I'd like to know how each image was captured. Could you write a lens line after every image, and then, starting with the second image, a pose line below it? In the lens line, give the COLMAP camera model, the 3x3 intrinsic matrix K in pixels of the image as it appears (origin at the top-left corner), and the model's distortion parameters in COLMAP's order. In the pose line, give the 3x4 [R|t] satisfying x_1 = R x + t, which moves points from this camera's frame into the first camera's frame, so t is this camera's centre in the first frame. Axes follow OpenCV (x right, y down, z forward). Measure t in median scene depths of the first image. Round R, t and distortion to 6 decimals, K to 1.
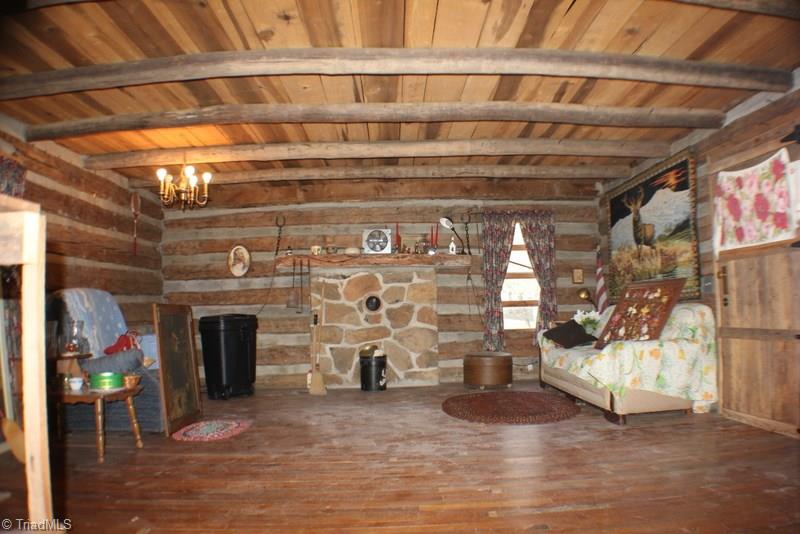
lens RADIAL K [[821.9, 0, 400.0], [0, 821.9, 267.0], [0, 0, 1]] dist [0.006916, 0.001390]
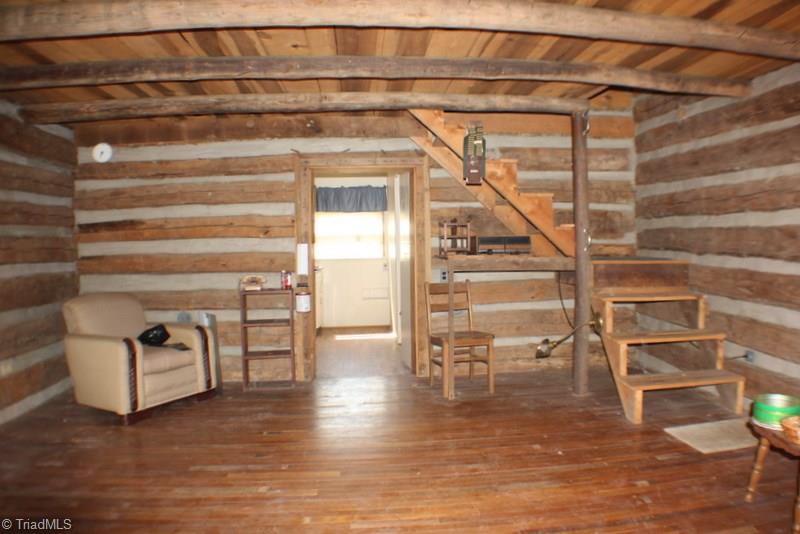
lens RADIAL K [[821.9, 0, 400.0], [0, 821.9, 267.0], [0, 0, 1]] dist [0.006916, 0.001390]
pose [[-0.997476, 0.056635, -0.042819, -0.026707], [0.057547, 0.998135, -0.020356, 0.021037], [0.041586, -0.022769, -0.998875, 2.061594]]
